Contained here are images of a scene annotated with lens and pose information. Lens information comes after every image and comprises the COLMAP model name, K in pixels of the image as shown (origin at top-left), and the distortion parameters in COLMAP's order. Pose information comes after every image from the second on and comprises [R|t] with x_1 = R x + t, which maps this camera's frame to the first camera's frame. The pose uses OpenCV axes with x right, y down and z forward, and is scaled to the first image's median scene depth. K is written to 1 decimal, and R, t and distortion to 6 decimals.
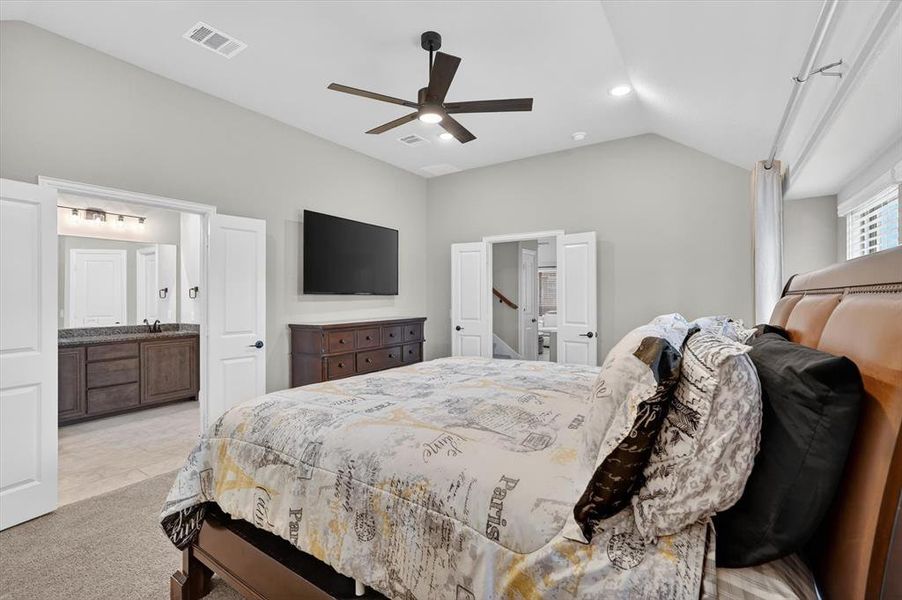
lens RADIAL K [[407.6, 0, 450.7], [0, 407.6, 292.2], [0, 0, 1]] dist [-0.001604, 0.000643]
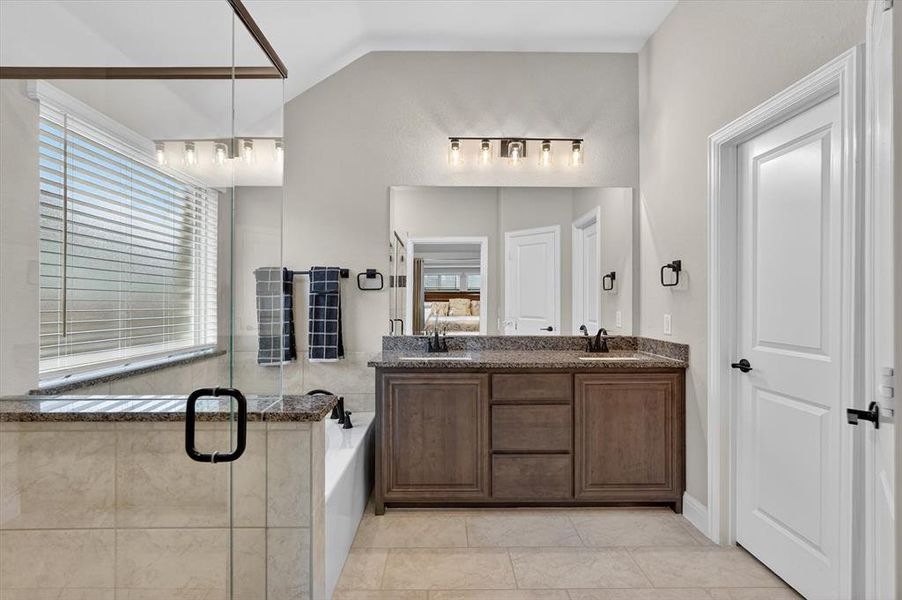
lens RADIAL K [[407.6, 0, 449.4], [0, 407.6, 304.4], [0, 0, 1]] dist [-0.001604, 0.000643]
pose [[0.571760, 0.009549, -0.820365, -0.418955], [0.005899, 0.999859, 0.015750, 0.028775], [0.820400, -0.013845, 0.571623, 0.561254]]
